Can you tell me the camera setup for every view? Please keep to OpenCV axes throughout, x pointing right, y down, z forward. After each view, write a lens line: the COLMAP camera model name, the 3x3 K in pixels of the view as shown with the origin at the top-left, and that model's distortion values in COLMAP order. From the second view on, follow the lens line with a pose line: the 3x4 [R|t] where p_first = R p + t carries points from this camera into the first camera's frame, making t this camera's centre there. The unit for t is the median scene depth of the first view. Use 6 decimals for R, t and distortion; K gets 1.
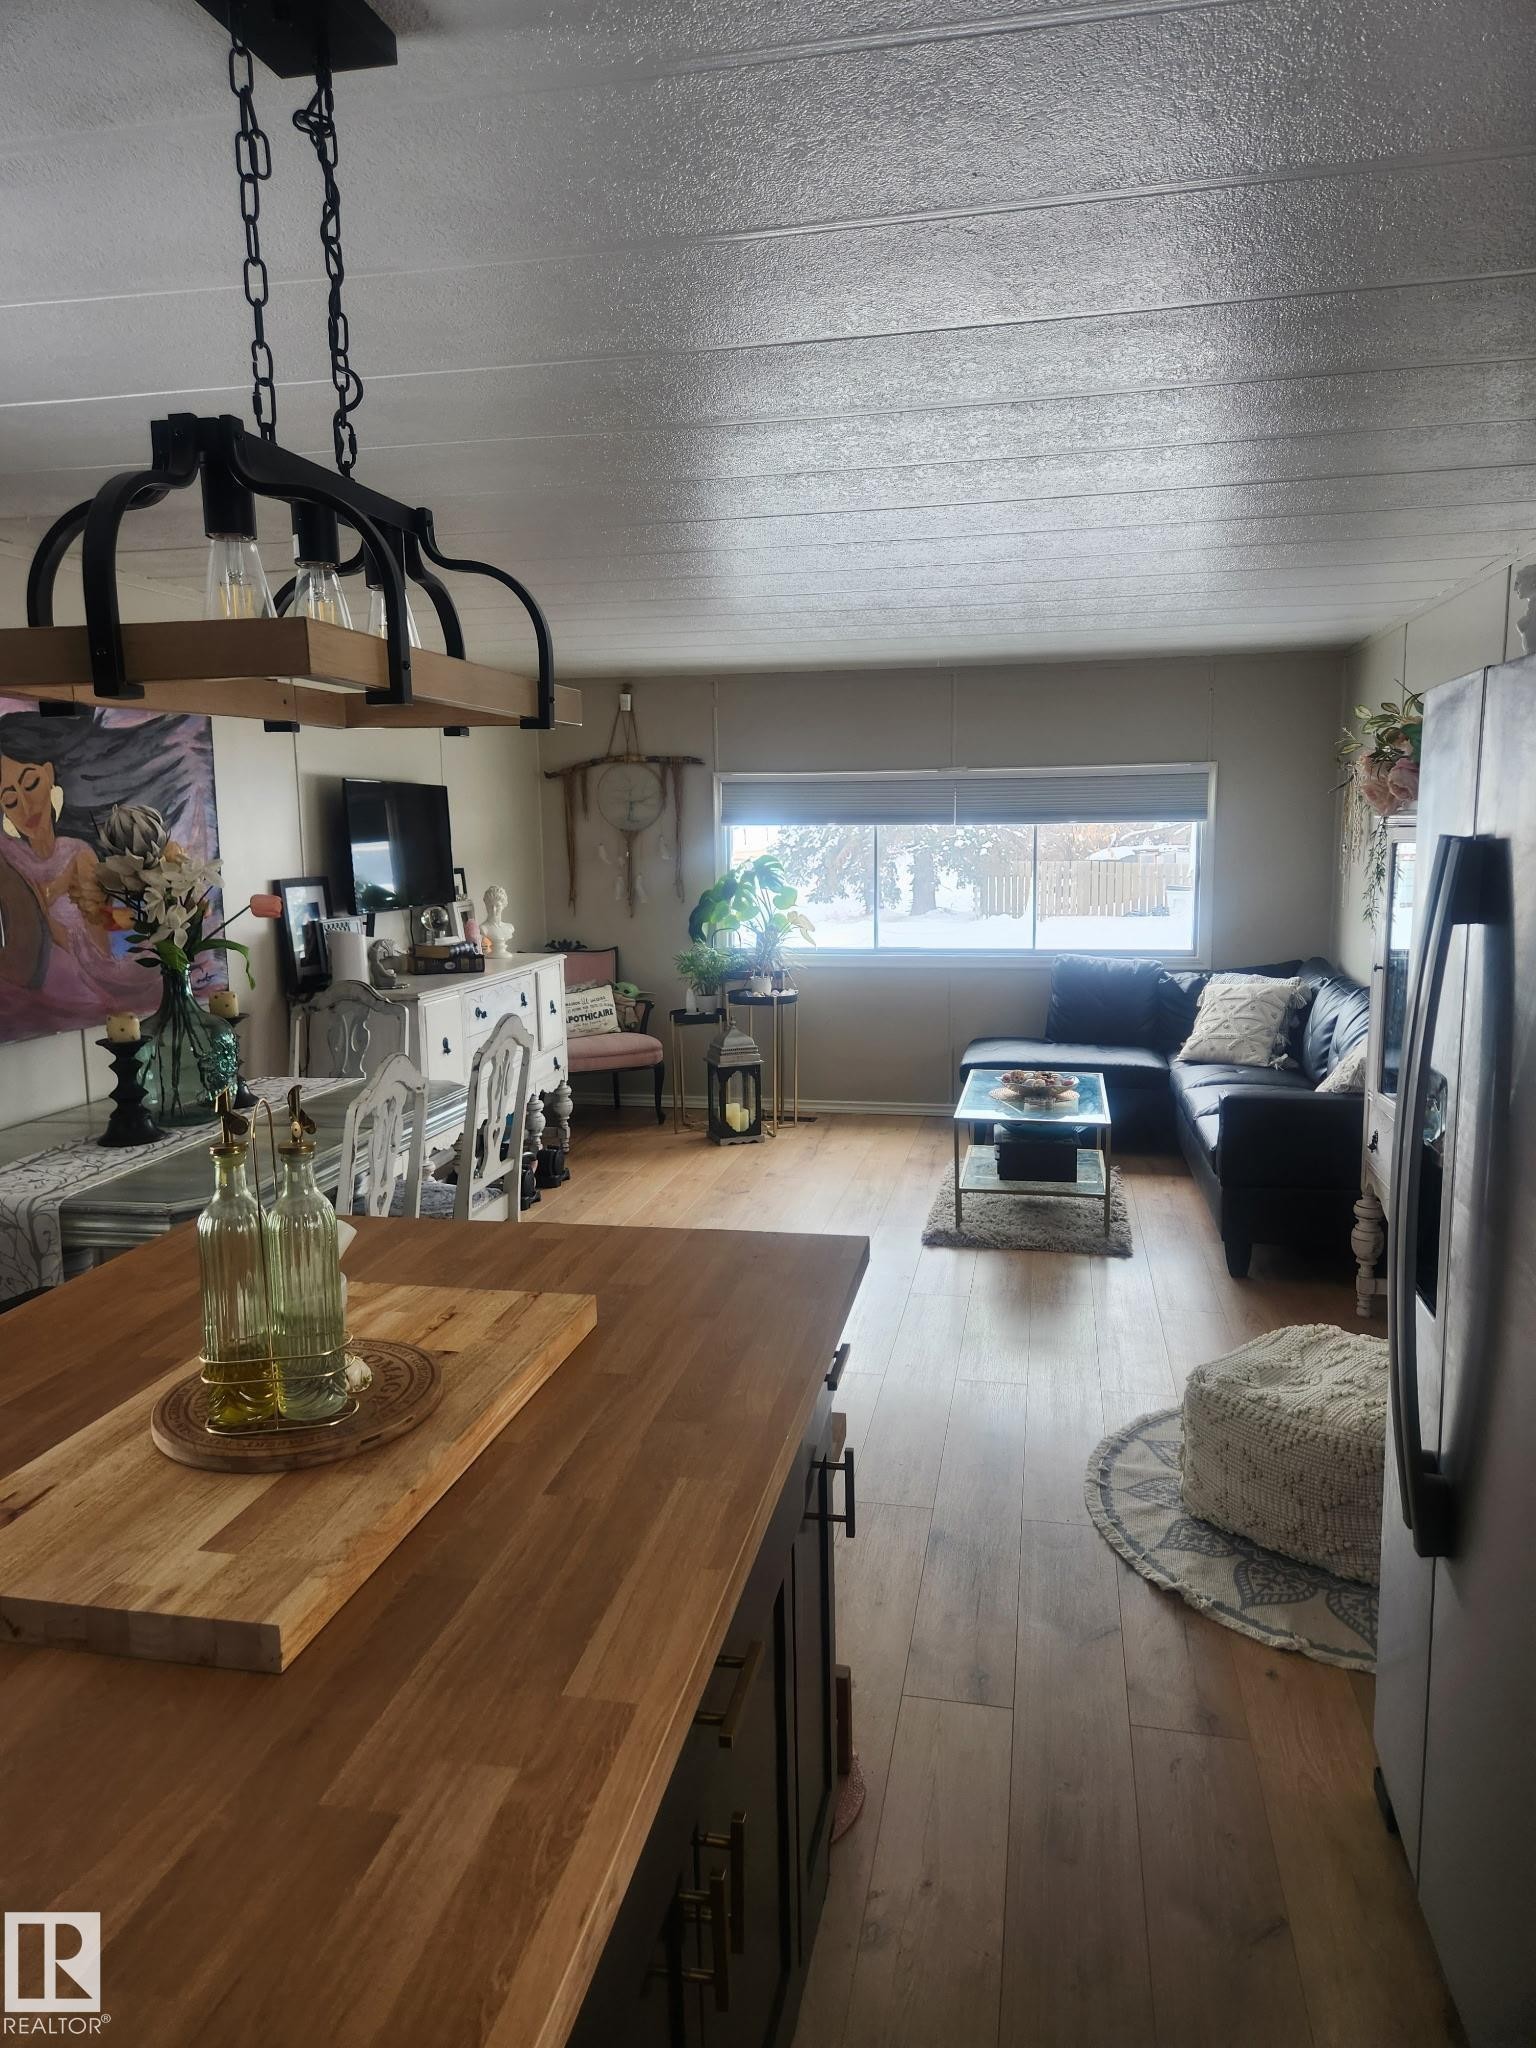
lens RADIAL K [[1364.8, 0, 774.1], [0, 1364.8, 1031.0], [0, 0, 1]] dist [0.008117, -0.007829]
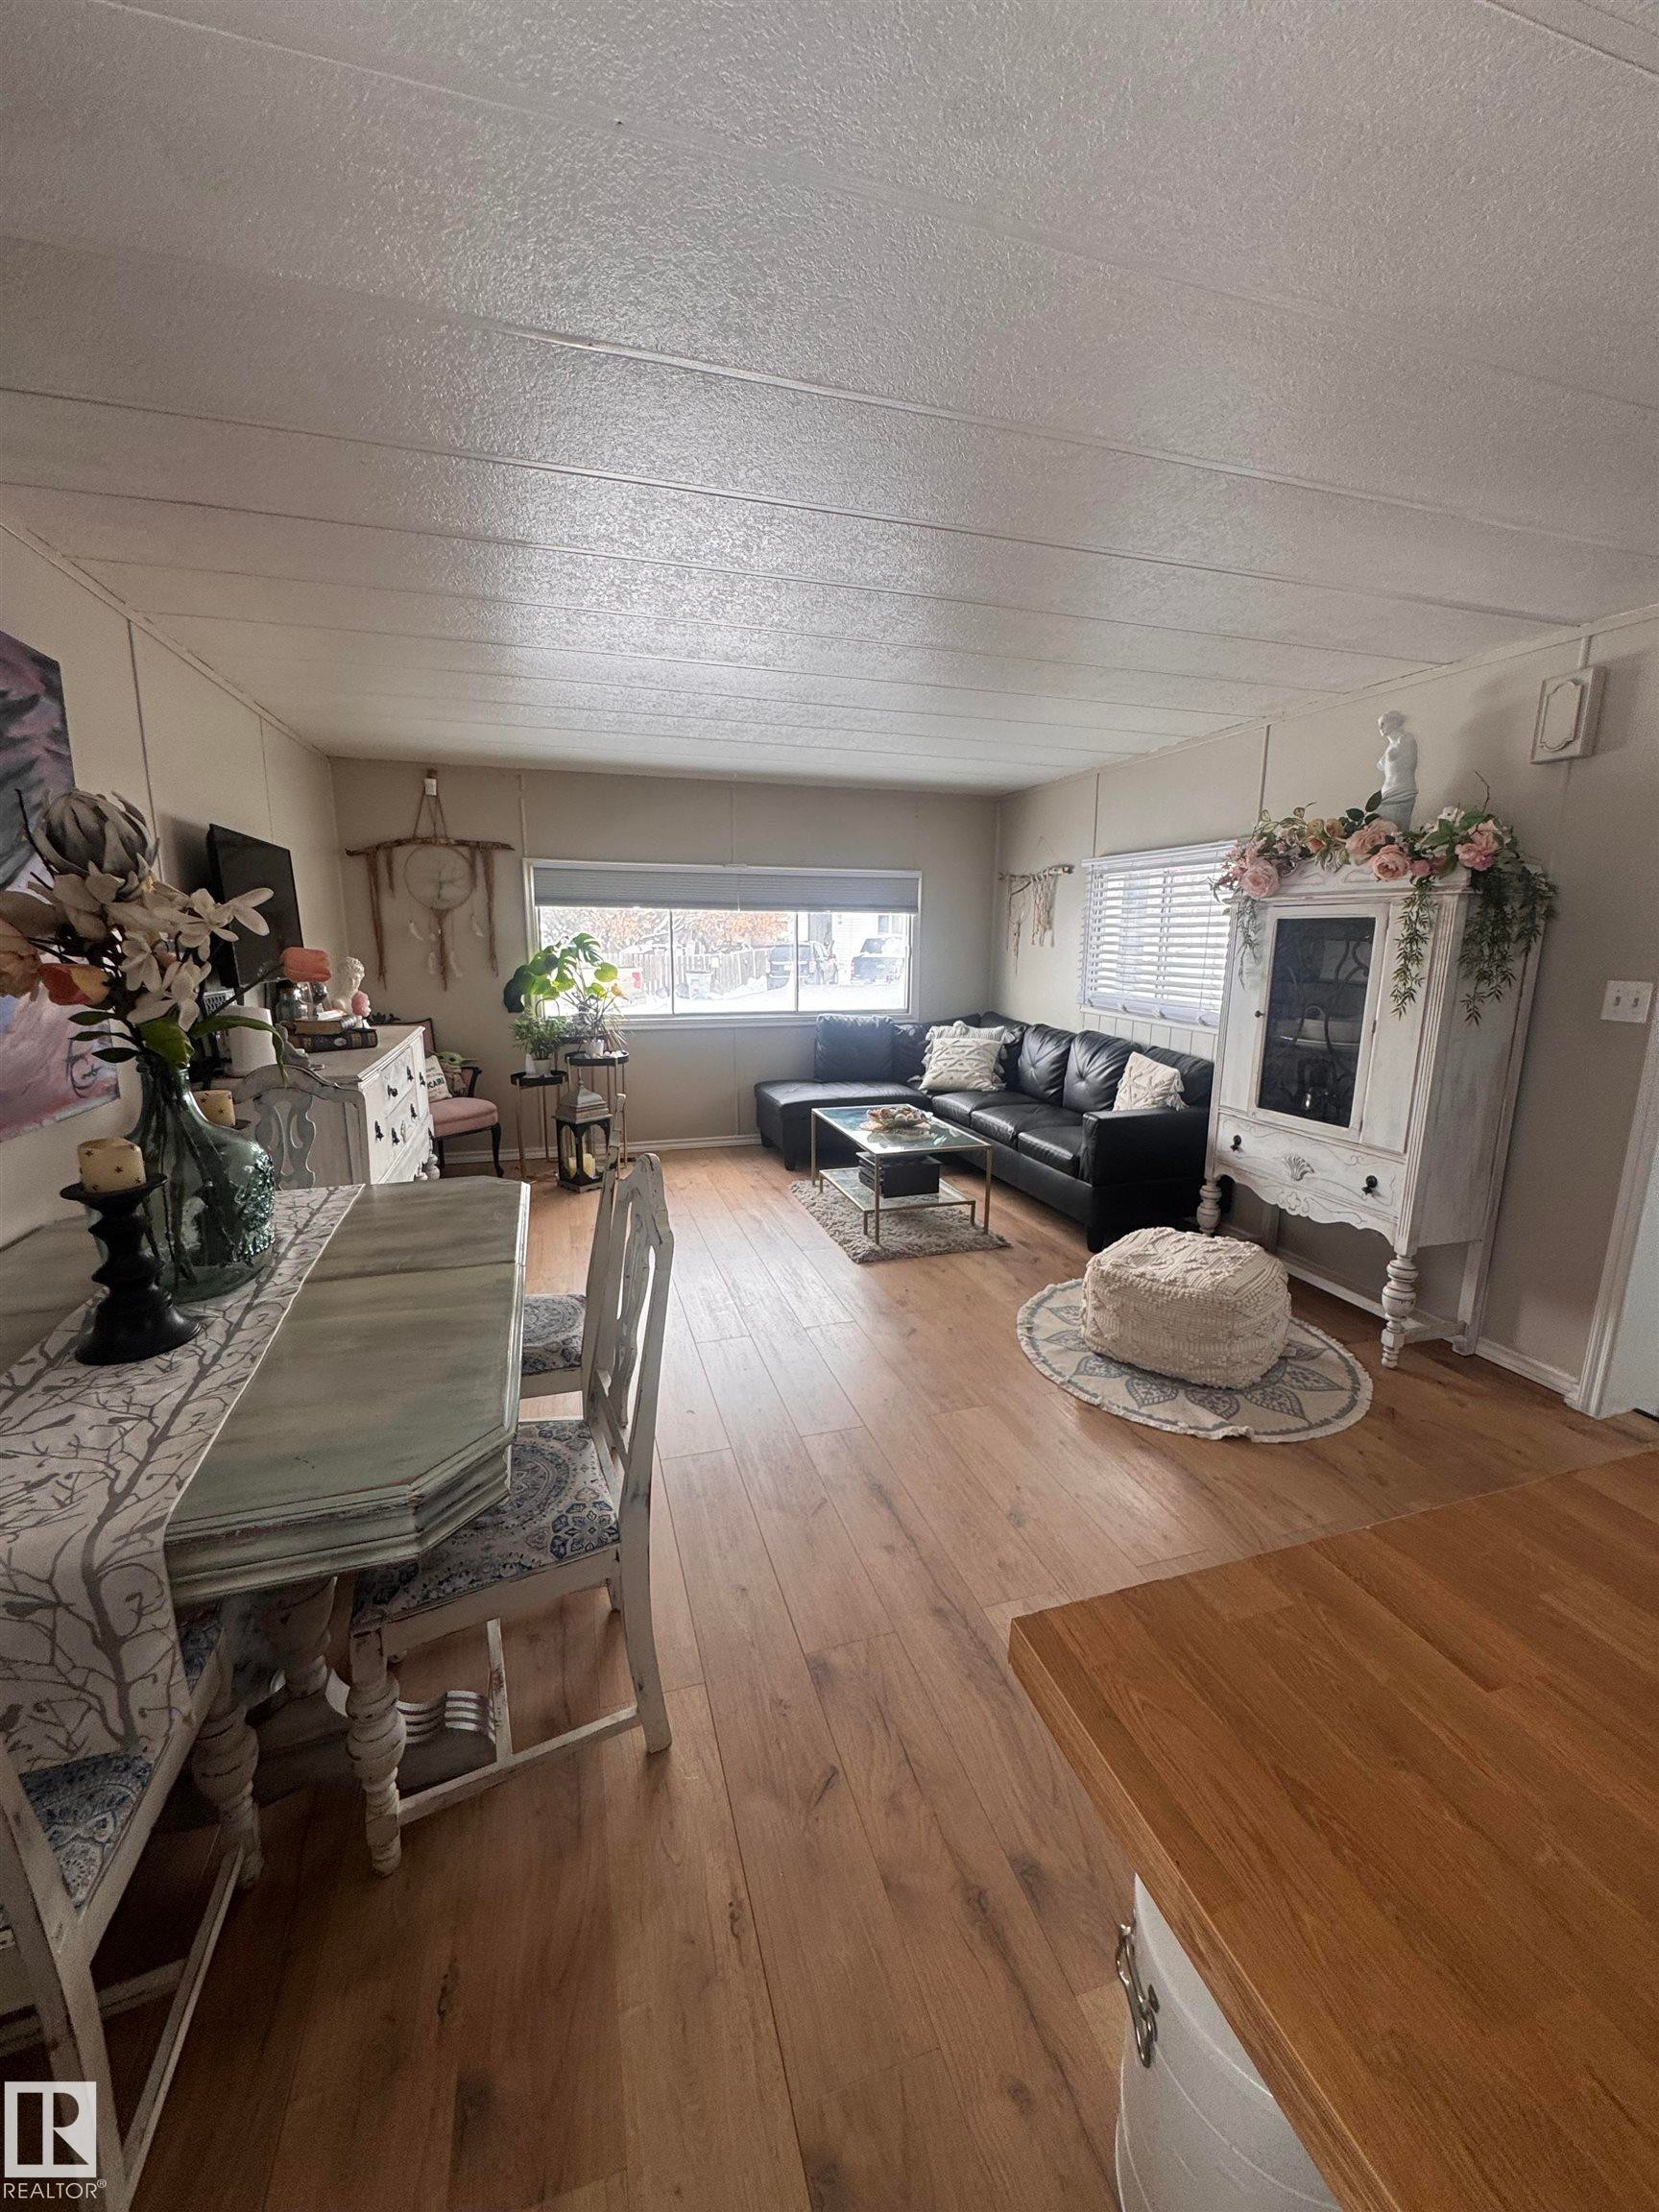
lens RADIAL K [[884.6, 0, 831.8], [0, 884.6, 1108.8], [0, 0, 1]] dist [-0.009832, 0.000662]
pose [[0.873946, -0.077635, 0.479782, -0.205195], [0.055318, 0.996634, 0.060502, -0.017758], [-0.482864, -0.026335, 0.875299, 0.272251]]
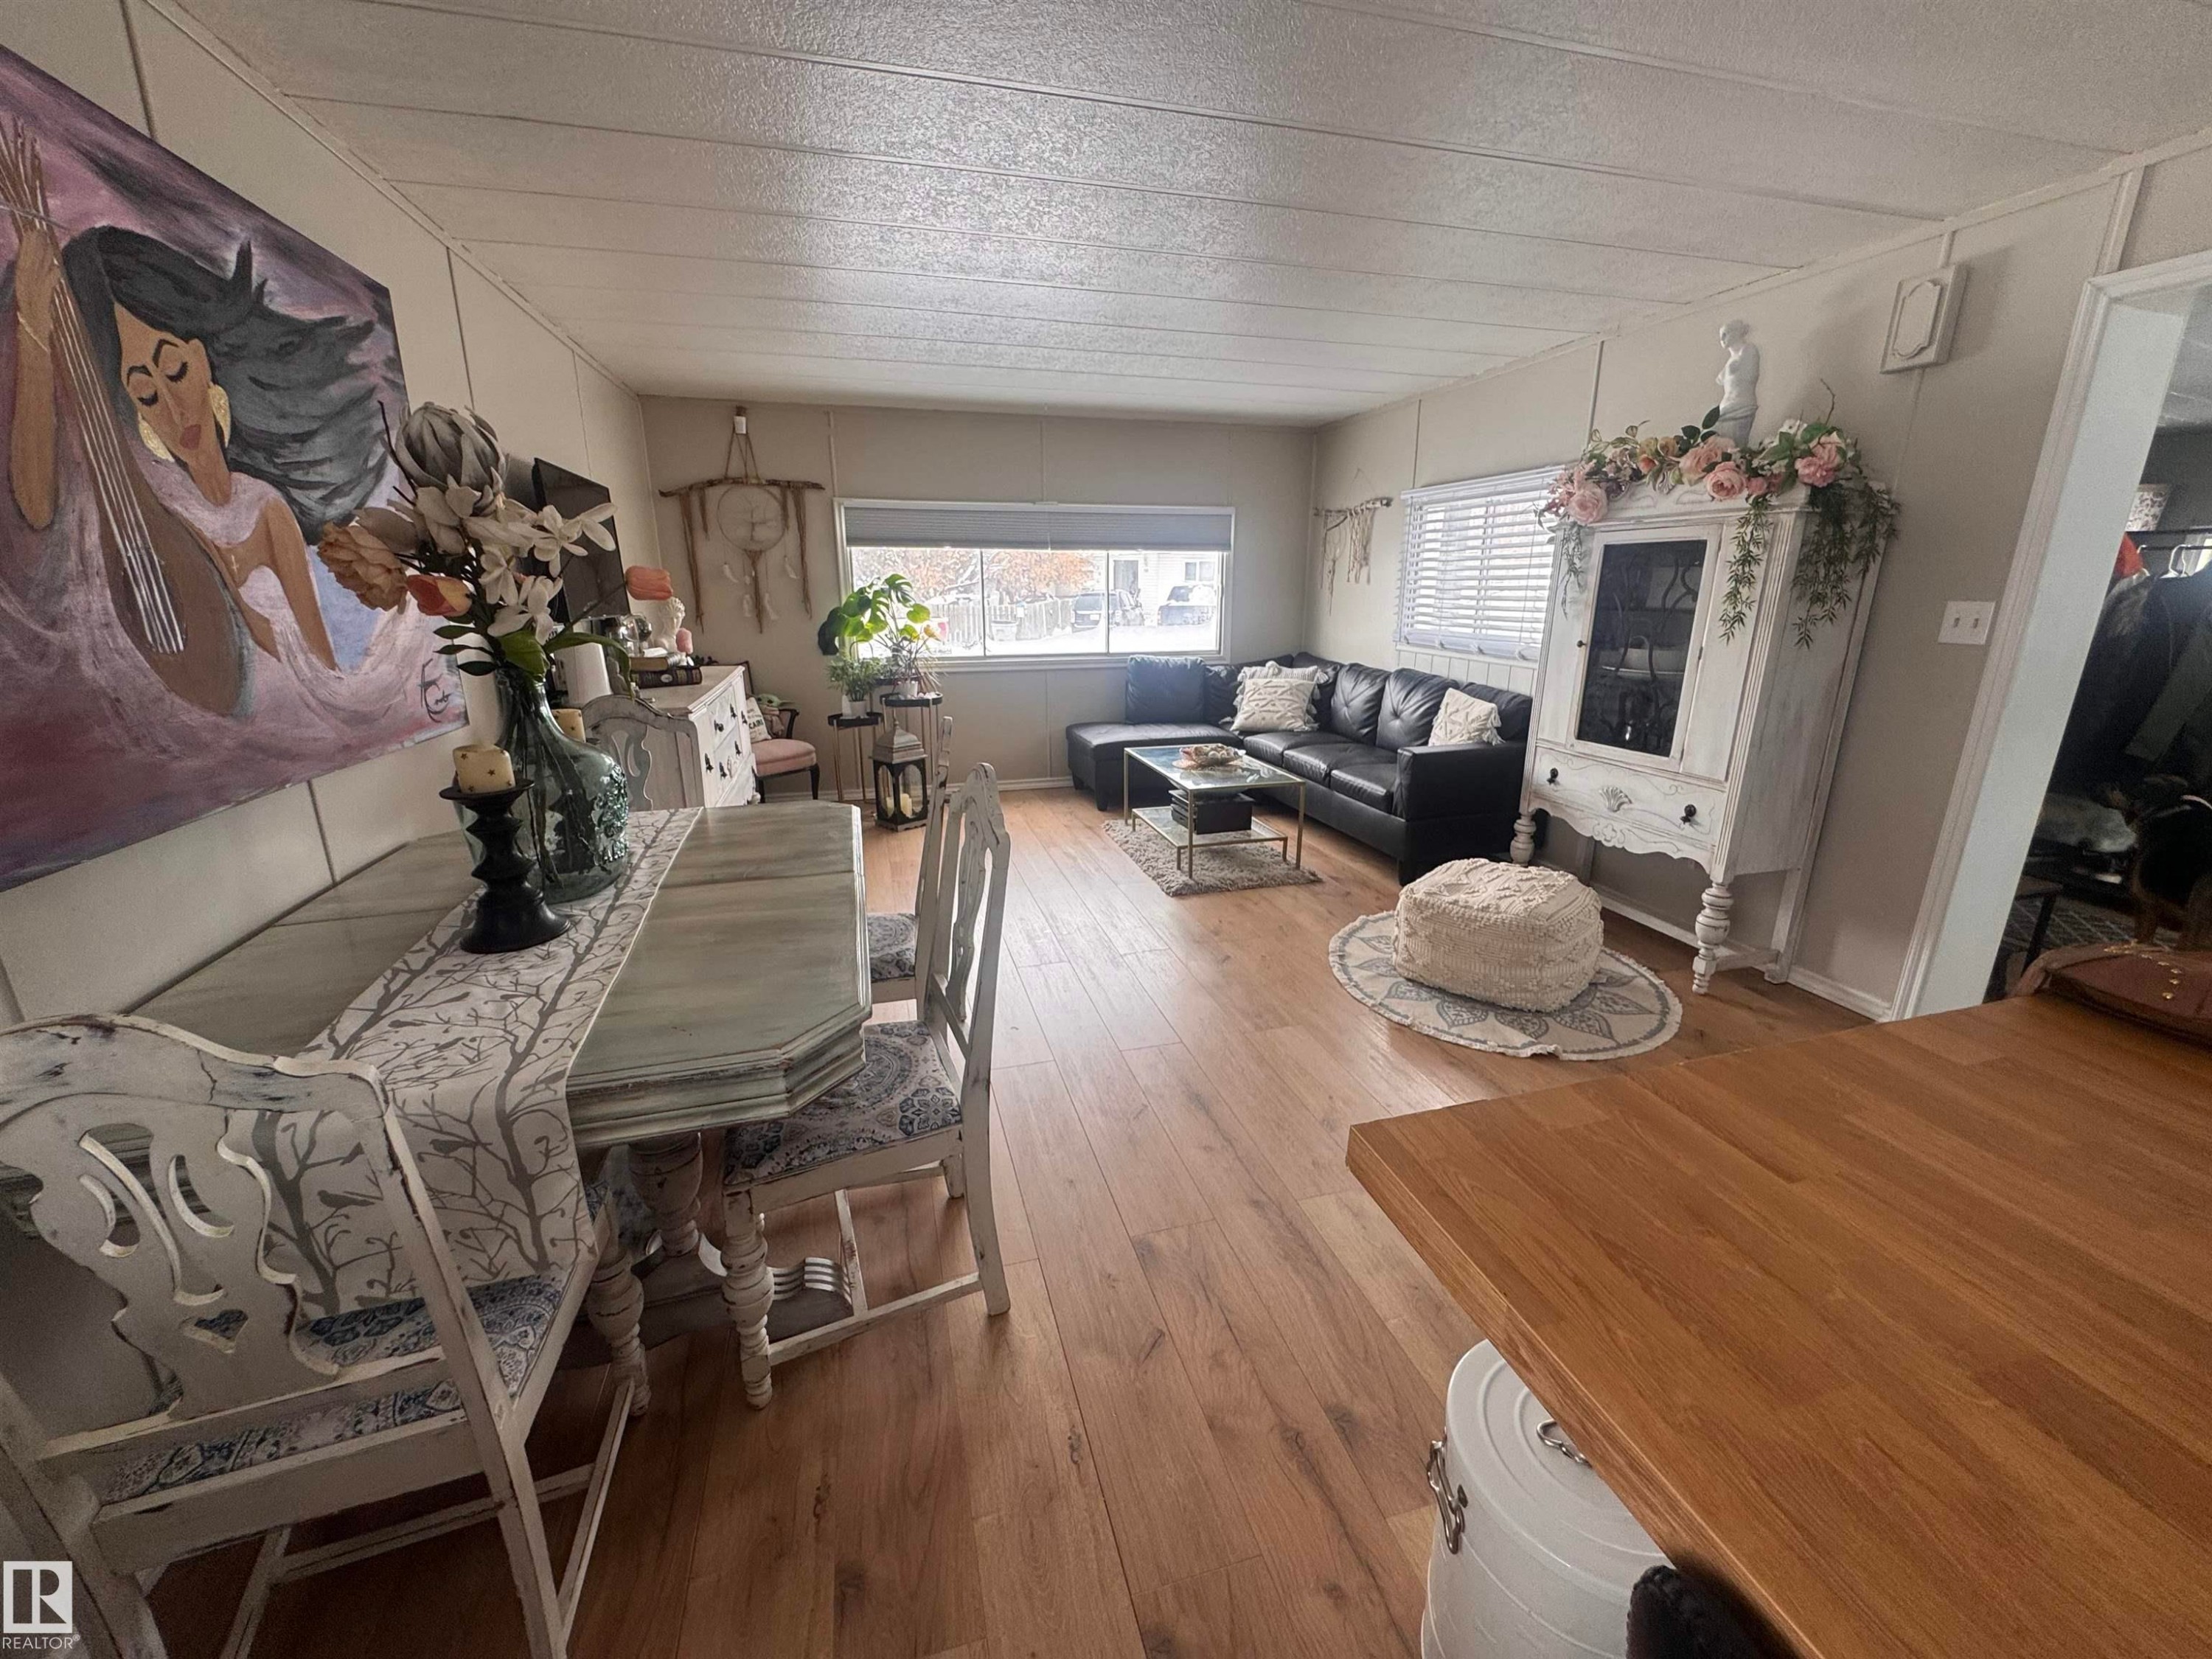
lens RADIAL K [[884.6, 0, 1105.9], [0, 884.6, 831.7], [0, 0, 1]] dist [-0.009832, 0.000662]
pose [[0.890014, -0.114707, 0.441268, -0.215702], [0.060227, 0.988932, 0.135597, -0.006263], [-0.451938, -0.094107, 0.887072, 0.267571]]
